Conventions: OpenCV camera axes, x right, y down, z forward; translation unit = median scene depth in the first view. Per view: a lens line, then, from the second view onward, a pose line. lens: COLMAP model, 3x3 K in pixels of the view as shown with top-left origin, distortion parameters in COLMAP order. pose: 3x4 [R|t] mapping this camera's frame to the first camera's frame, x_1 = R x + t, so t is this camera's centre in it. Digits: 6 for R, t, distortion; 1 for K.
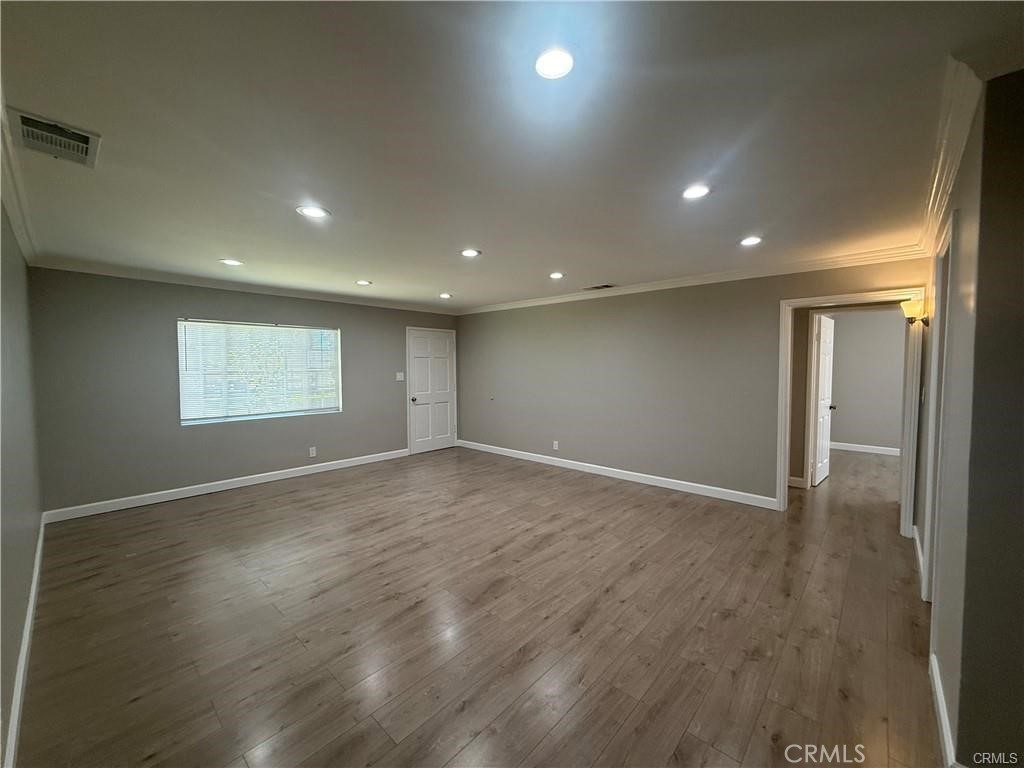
lens RADIAL K [[407.9, 0, 511.5], [0, 407.9, 382.3], [0, 0, 1]] dist [0.000642, 0.000711]
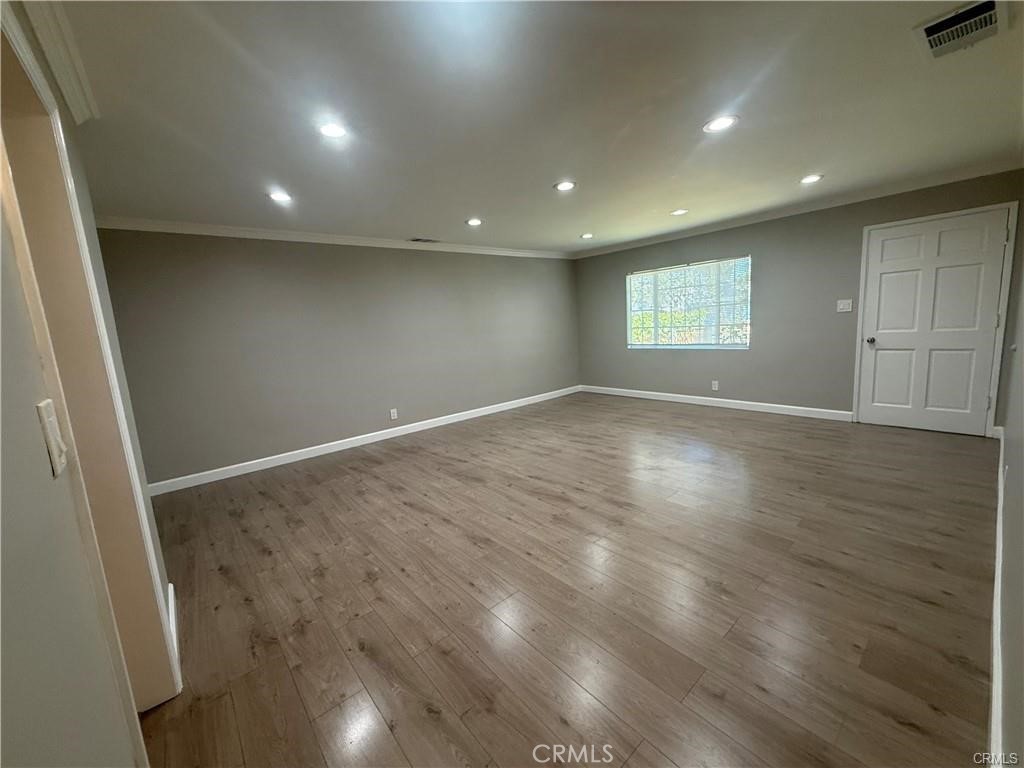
lens RADIAL K [[407.9, 0, 512.6], [0, 407.9, 387.4], [0, 0, 1]] dist [0.000642, 0.000711]
pose [[-0.119768, 0.168749, -0.978356, 0.851501], [0.024151, 0.985652, 0.167051, -0.012420], [0.992508, -0.003621, -0.122125, 0.914607]]
